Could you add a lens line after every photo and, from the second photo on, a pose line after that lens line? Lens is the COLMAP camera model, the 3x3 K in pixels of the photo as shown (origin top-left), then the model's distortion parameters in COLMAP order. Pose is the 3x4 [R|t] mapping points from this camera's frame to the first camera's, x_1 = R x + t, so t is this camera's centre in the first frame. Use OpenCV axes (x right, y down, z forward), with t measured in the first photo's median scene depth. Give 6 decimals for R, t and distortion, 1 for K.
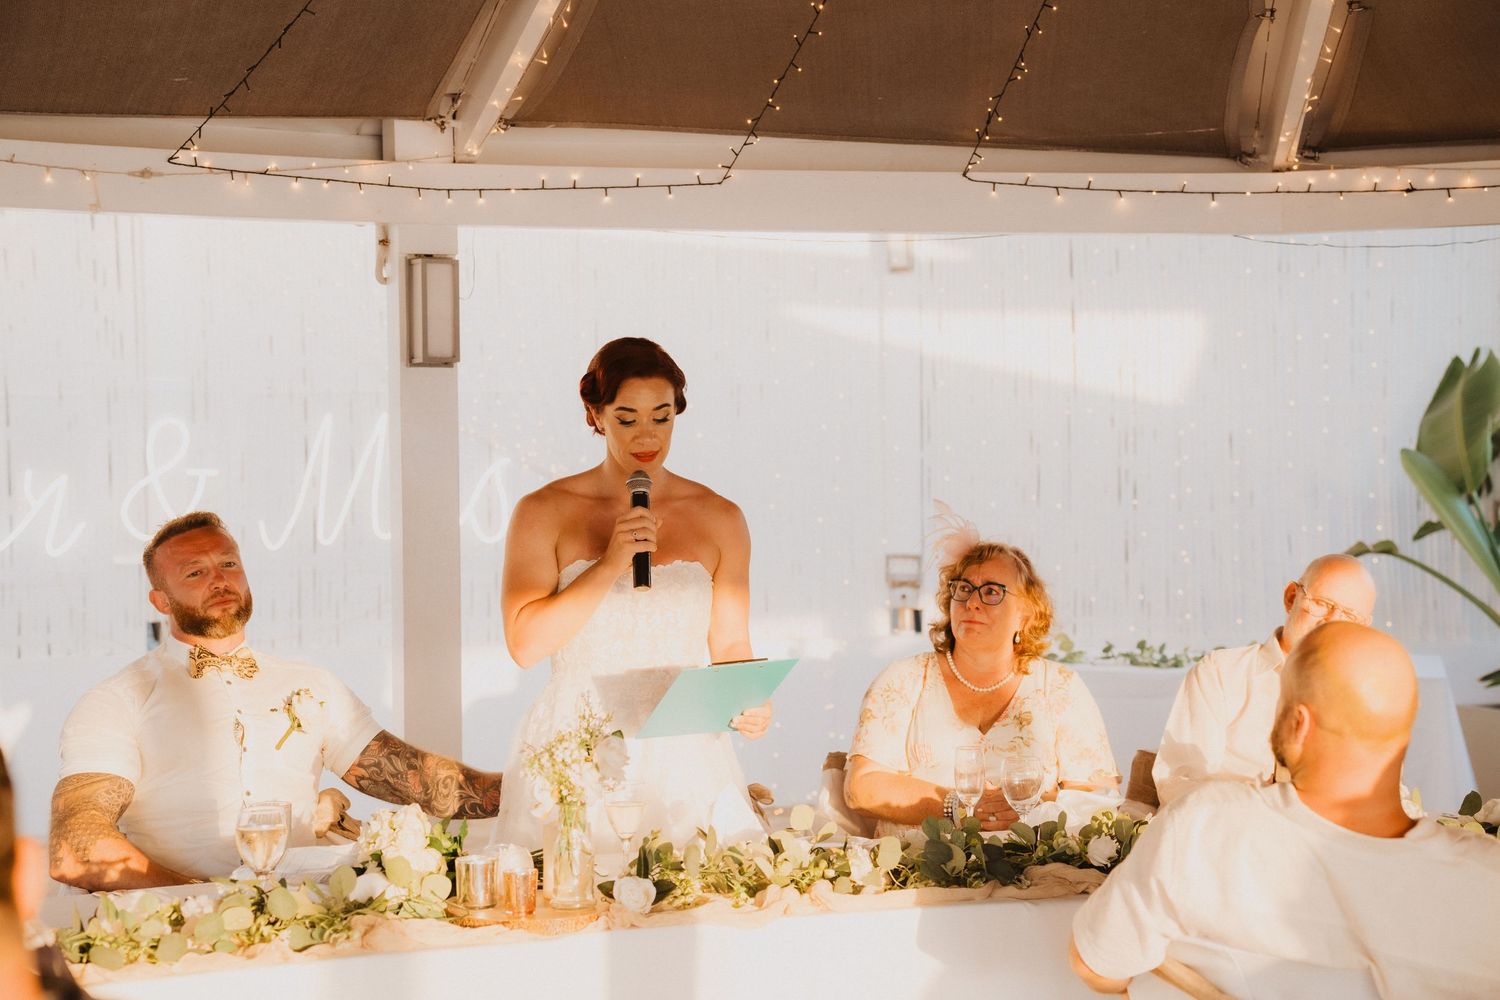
lens RADIAL K [[2699.6, 0, 754.4], [0, 2699.6, 492.6], [0, 0, 1]] dist [0.408283, 0.000000]
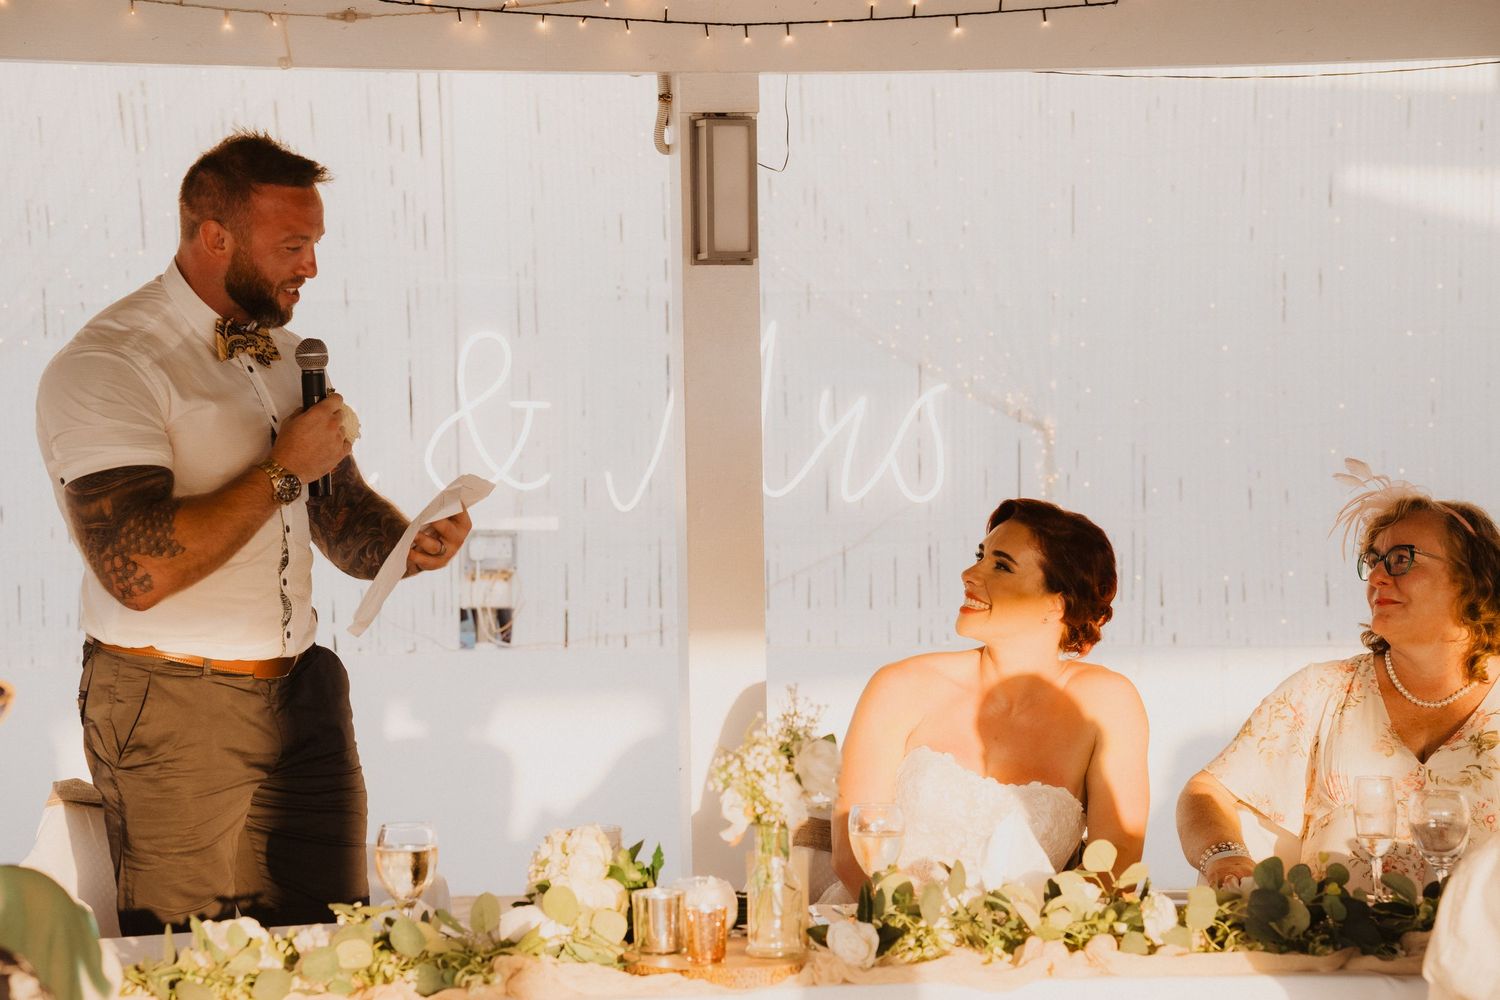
lens RADIAL K [[4188.3, 0, 748.4], [0, 4188.3, 491.0], [0, 0, 1]] dist [0.981441, 0.000000]
pose [[0.982065, 0.002284, -0.188529, 0.149923], [0.000343, 0.999903, 0.013903, 0.000320], [0.188542, -0.013718, 0.981969, -0.193990]]
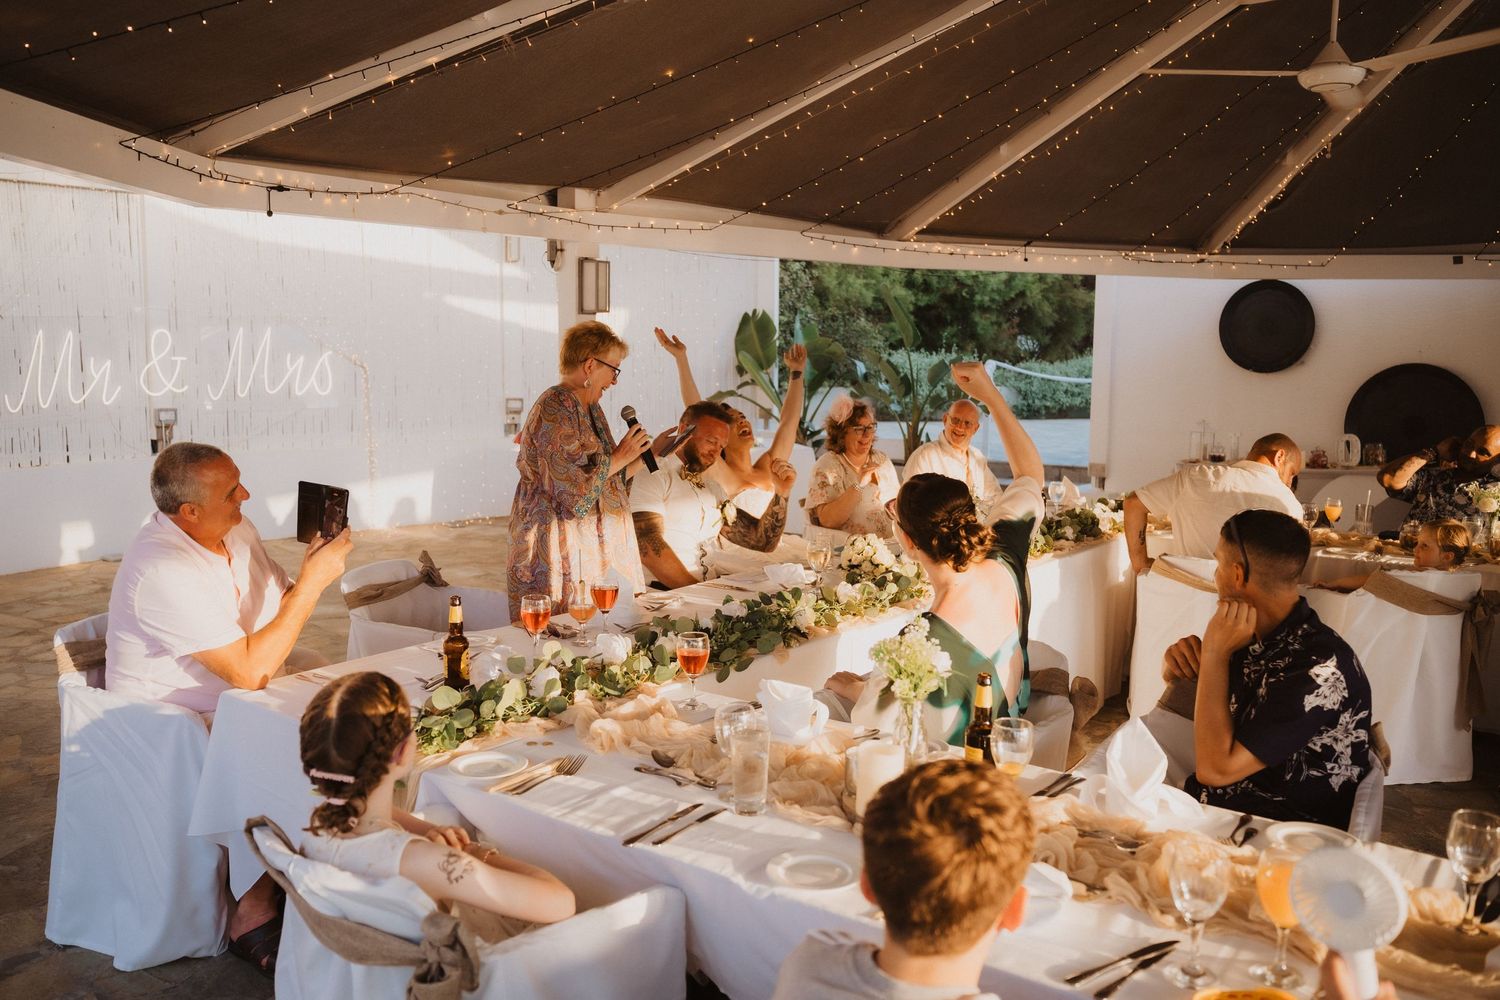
lens RADIAL K [[1224.6, 0, 739.4], [0, 1224.6, 498.0], [0, 0, 1]] dist [-0.093947, 0.048626]
pose [[0.846281, -0.052869, 0.530107, -0.710190], [-0.009540, 0.993400, 0.114304, -0.022990], [-0.532652, -0.101791, 0.840191, 0.254138]]
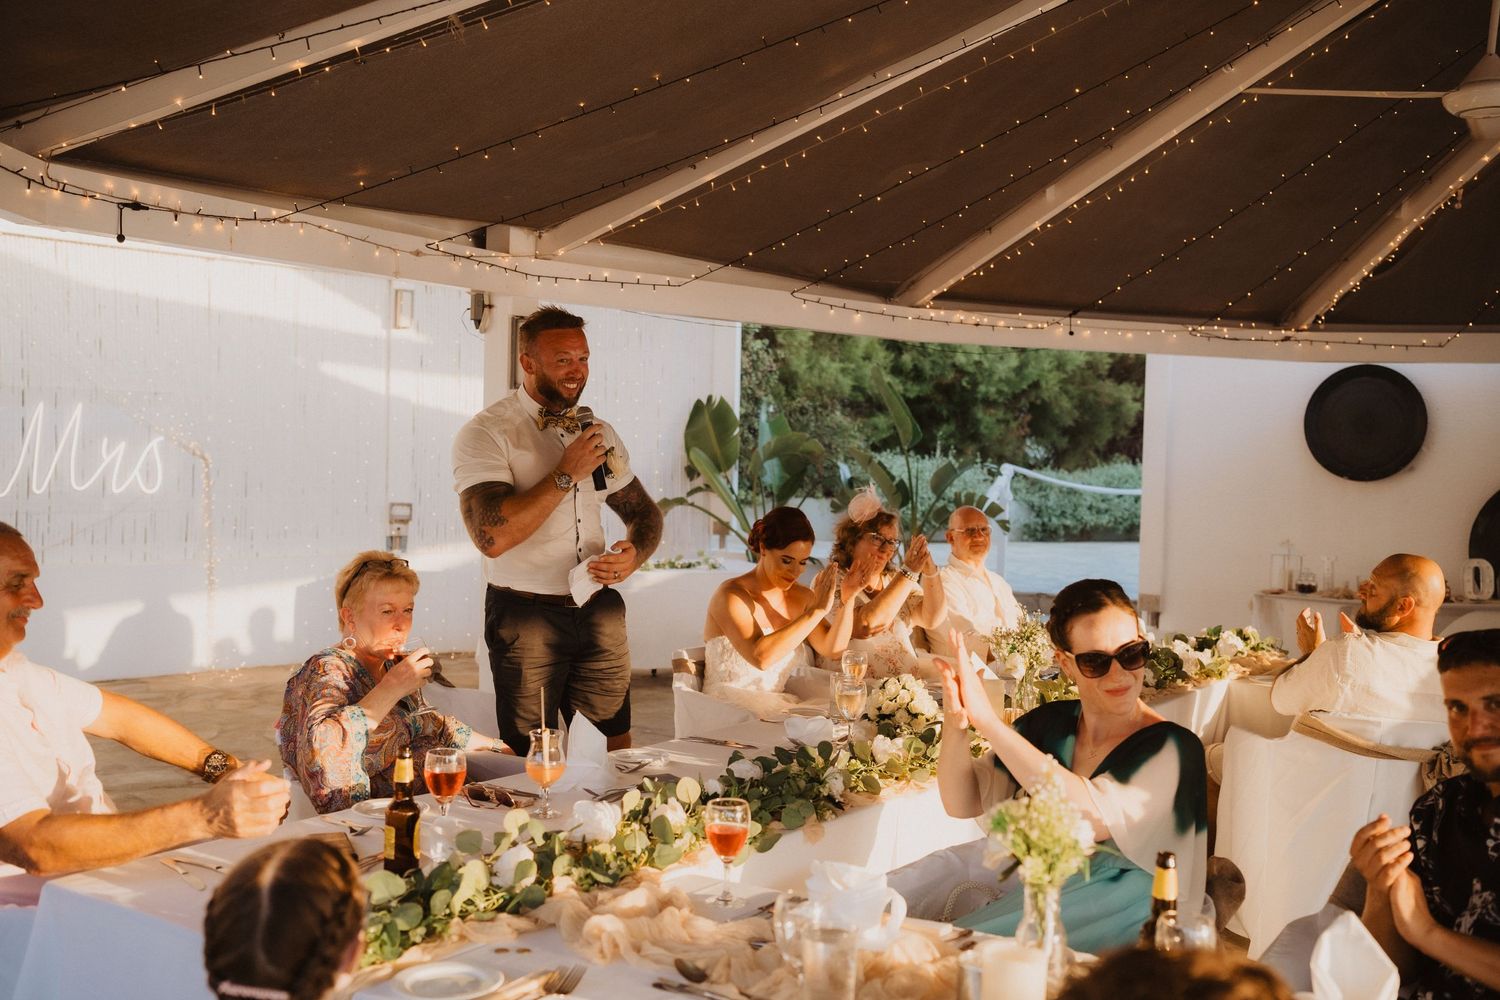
lens RADIAL K [[1544.5, 0, 746.8], [0, 1544.5, 505.4], [0, 0, 1]] dist [-0.023907, 0.000000]
pose [[0.814673, 0.005919, 0.579890, -0.732460], [-0.024876, 0.999384, 0.024748, -0.008538], [-0.579386, -0.034587, 0.814319, 0.304880]]
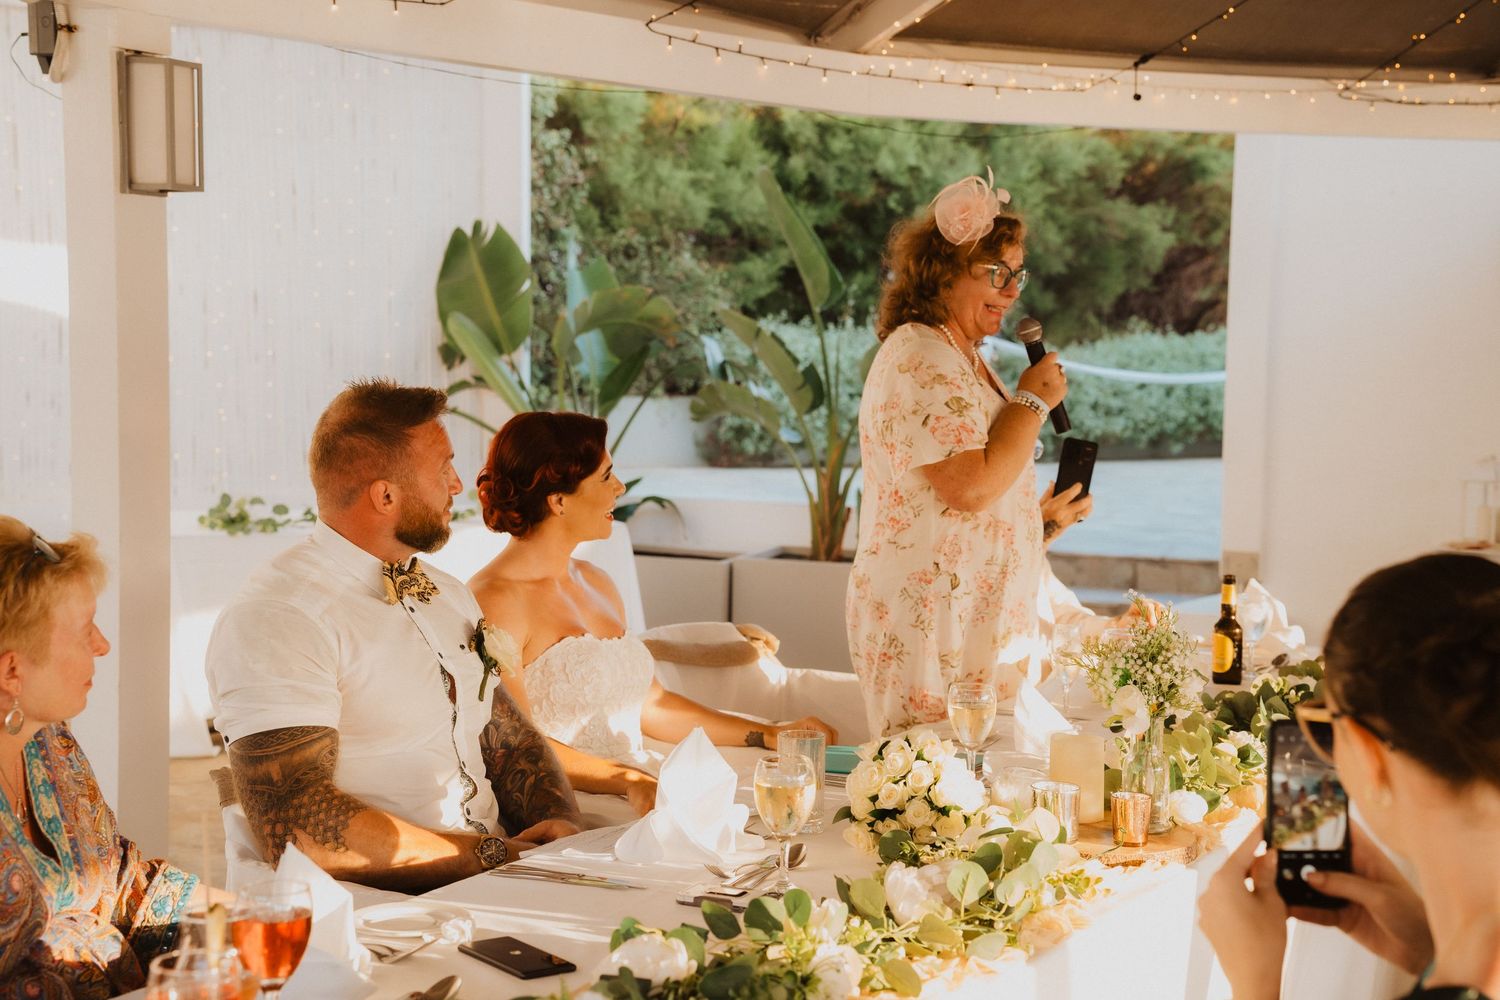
lens RADIAL K [[2416.7, 0, 755.0], [0, 2416.7, 483.6], [0, 0, 1]] dist [0.349338, 0.000000]
pose [[0.752902, -0.025221, 0.657650, -0.657041], [-0.013431, 0.998469, 0.053668, -0.004315], [-0.657996, -0.049239, 0.751410, 0.463495]]
